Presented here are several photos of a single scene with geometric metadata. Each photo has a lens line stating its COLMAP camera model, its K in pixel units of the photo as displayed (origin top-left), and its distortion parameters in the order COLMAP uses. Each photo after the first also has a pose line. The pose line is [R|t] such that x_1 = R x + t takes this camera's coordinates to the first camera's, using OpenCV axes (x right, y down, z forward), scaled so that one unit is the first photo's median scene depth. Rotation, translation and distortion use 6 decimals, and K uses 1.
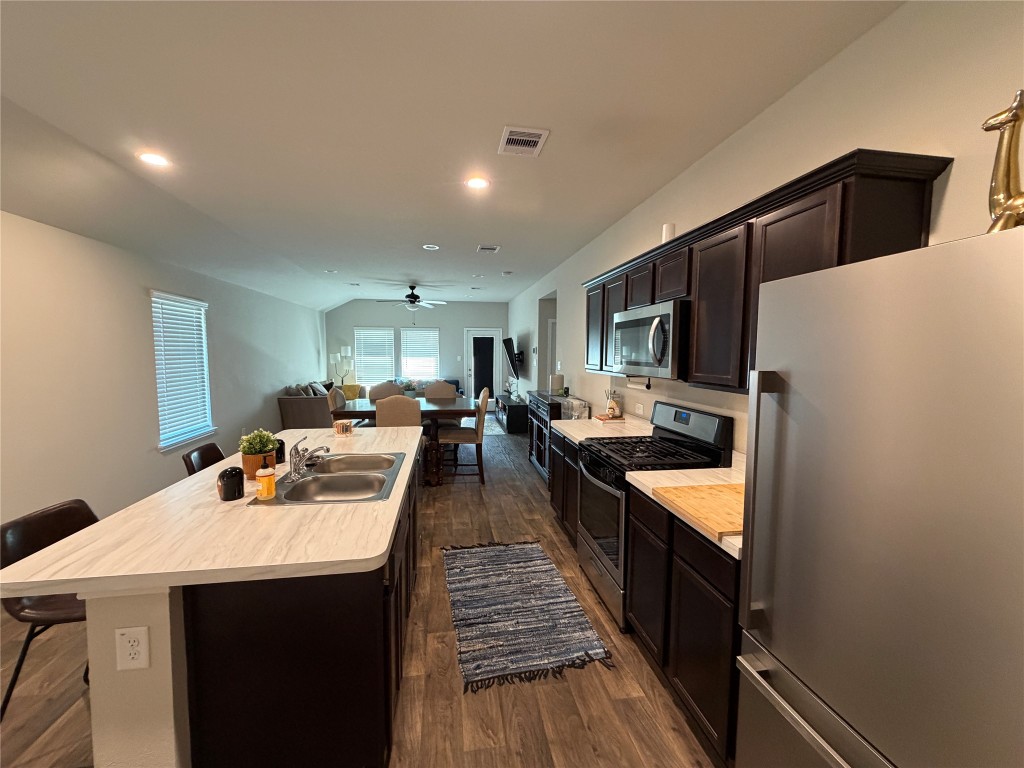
lens RADIAL K [[408.7, 0, 507.8], [0, 408.7, 382.1], [0, 0, 1]] dist [-0.001133, 0.000166]
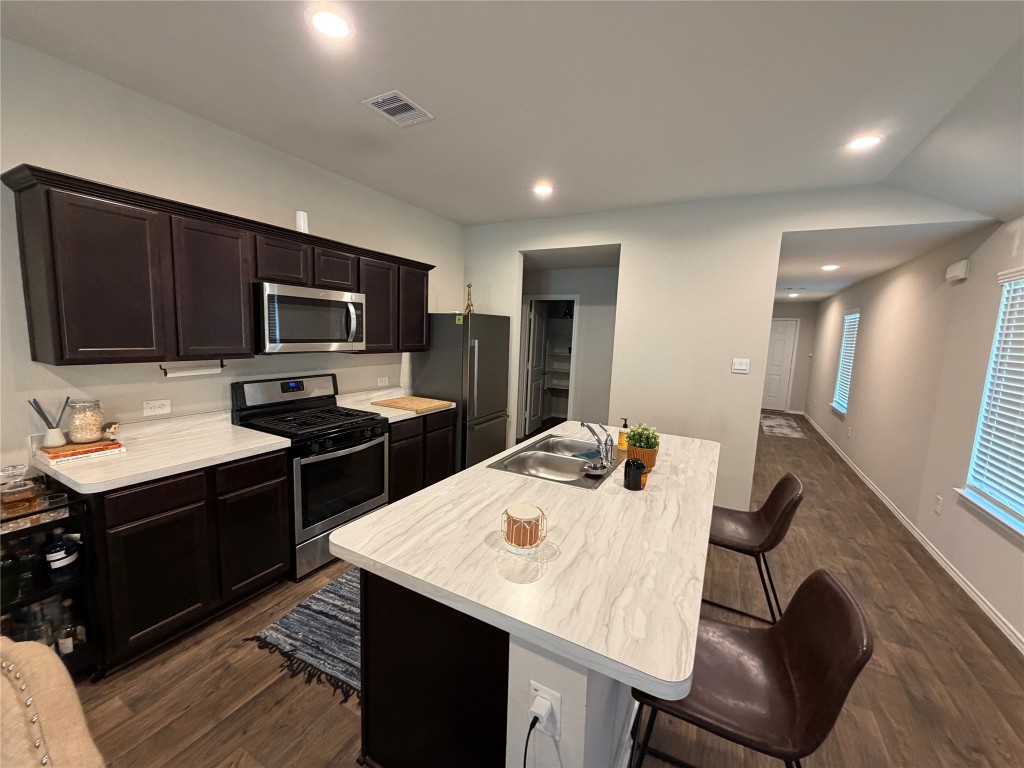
lens RADIAL K [[408.7, 0, 507.8], [0, 408.7, 382.1], [0, 0, 1]] dist [-0.001133, 0.000166]
pose [[-0.793441, -0.111429, 0.598361, -0.244763], [0.002424, 0.982512, 0.186182, -0.045805], [-0.608643, 0.149175, -0.779295, 0.516554]]
